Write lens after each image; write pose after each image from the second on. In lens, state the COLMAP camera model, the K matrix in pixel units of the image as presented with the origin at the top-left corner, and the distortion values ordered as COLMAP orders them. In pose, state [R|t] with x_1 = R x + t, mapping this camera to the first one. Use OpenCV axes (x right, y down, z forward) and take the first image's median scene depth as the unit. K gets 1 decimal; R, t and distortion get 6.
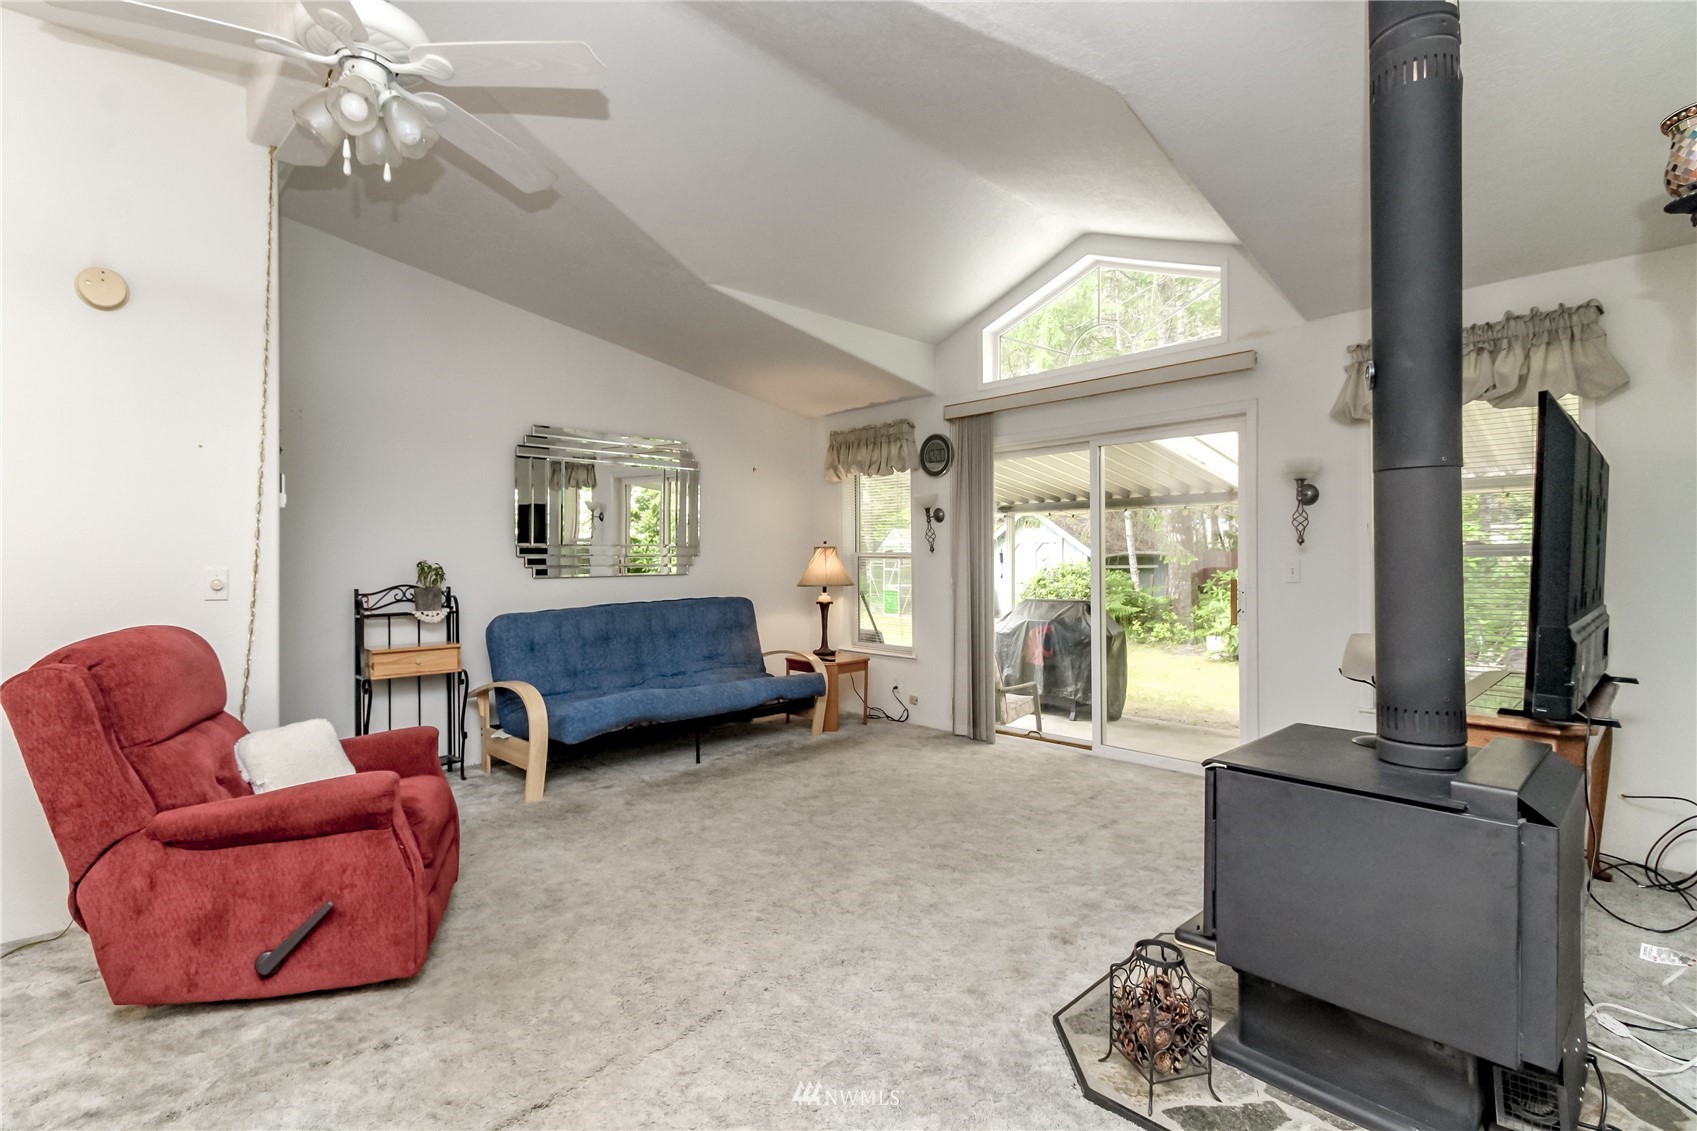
lens RADIAL K [[773.5, 0, 849.4], [0, 773.5, 563.0], [0, 0, 1]] dist [0.011357, -0.005384]
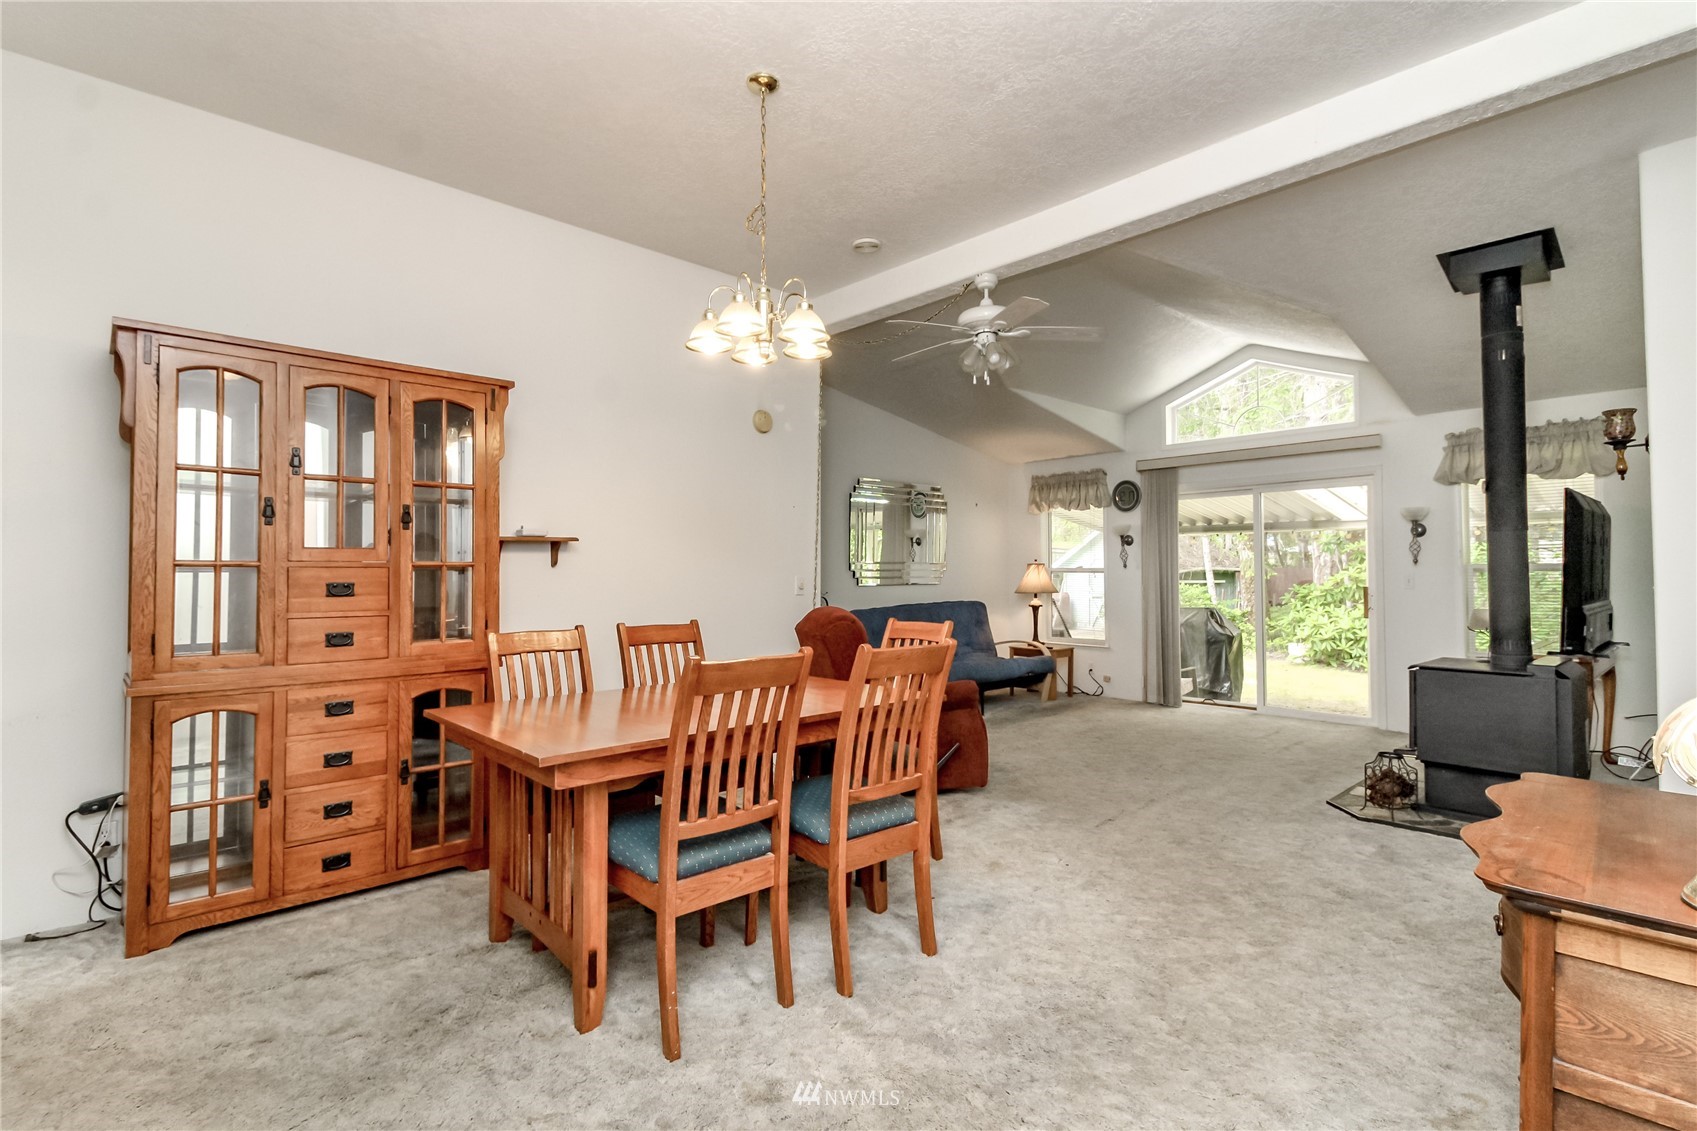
lens RADIAL K [[812.0, 0, 853.4], [0, 812.0, 555.3], [0, 0, 1]] dist [0.002101, -0.001631]
pose [[0.999930, 0.002174, -0.011604, -0.375363], [-0.002510, 0.999575, -0.029028, 0.007187], [0.011535, 0.029055, 0.999511, -0.452190]]
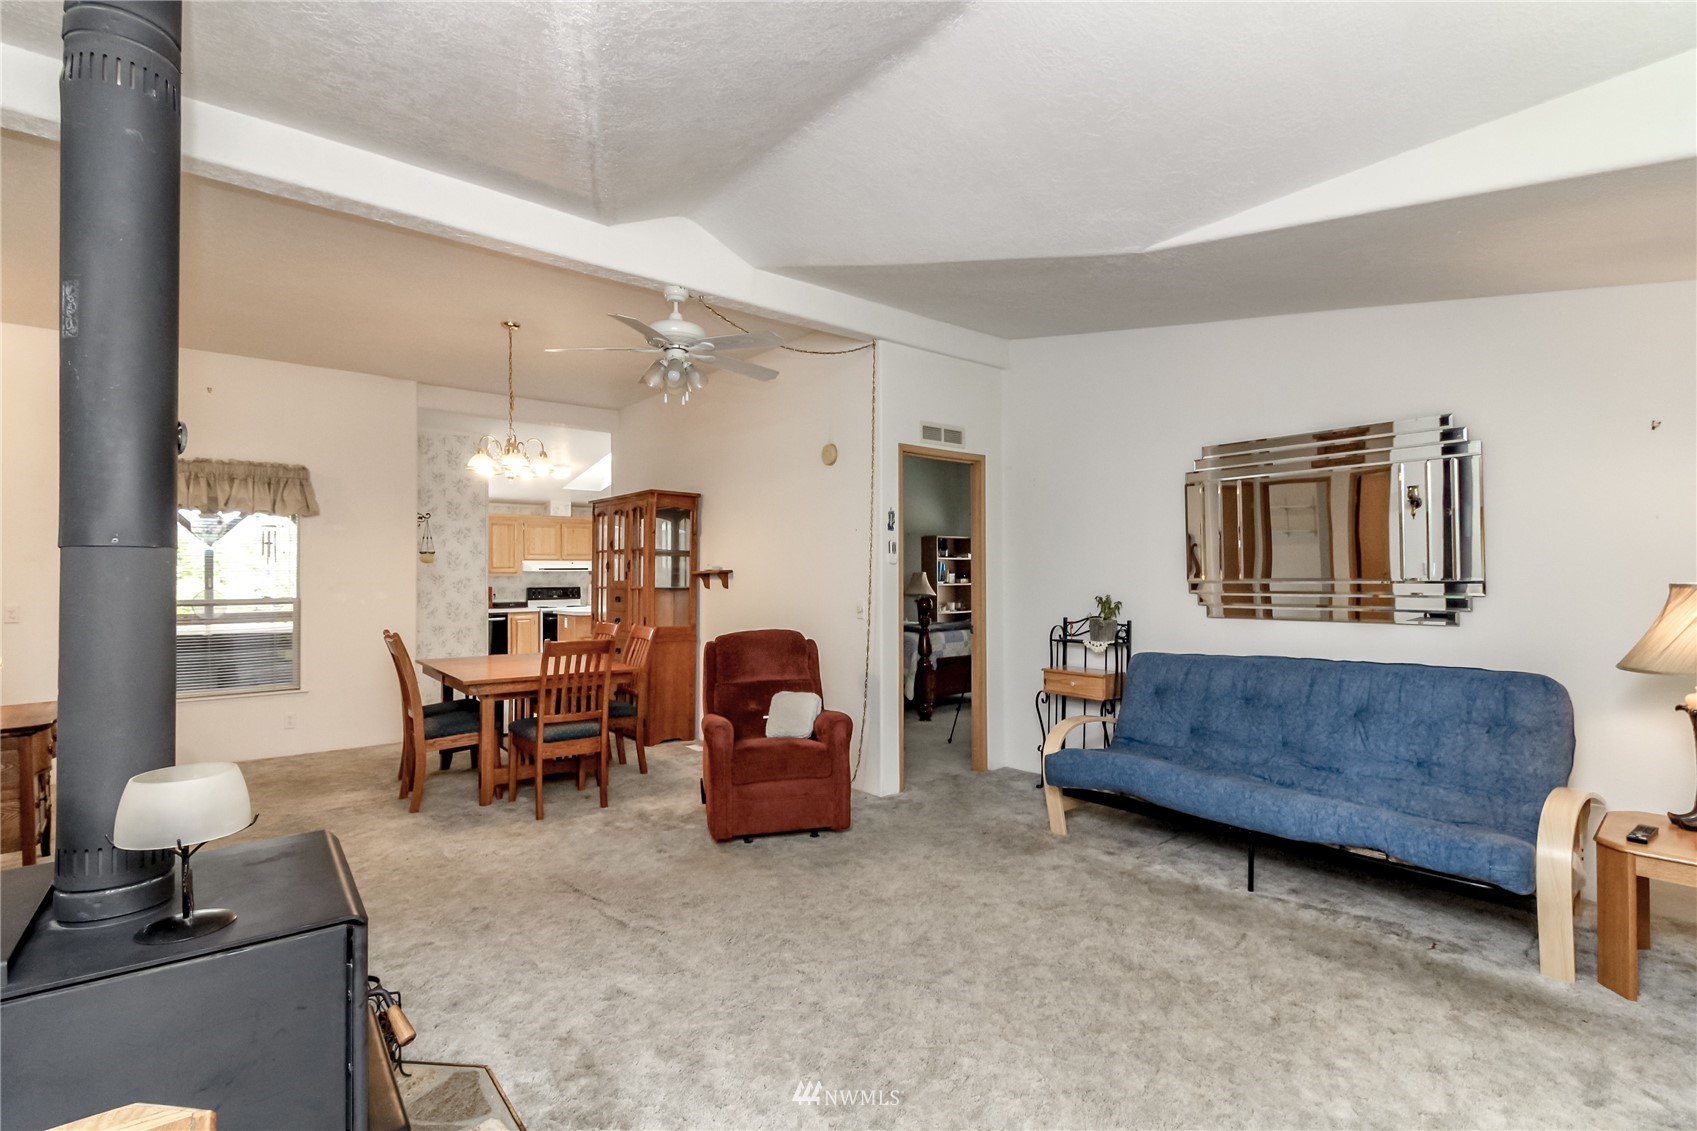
lens RADIAL K [[773.5, 0, 840.5], [0, 773.5, 574.6], [0, 0, 1]] dist [0.011357, -0.005384]
pose [[-0.087157, 0.005065, -0.996182, 0.499915], [-0.002011, 0.999984, 0.005260, -0.032497], [0.996193, 0.002462, -0.087146, 0.622949]]
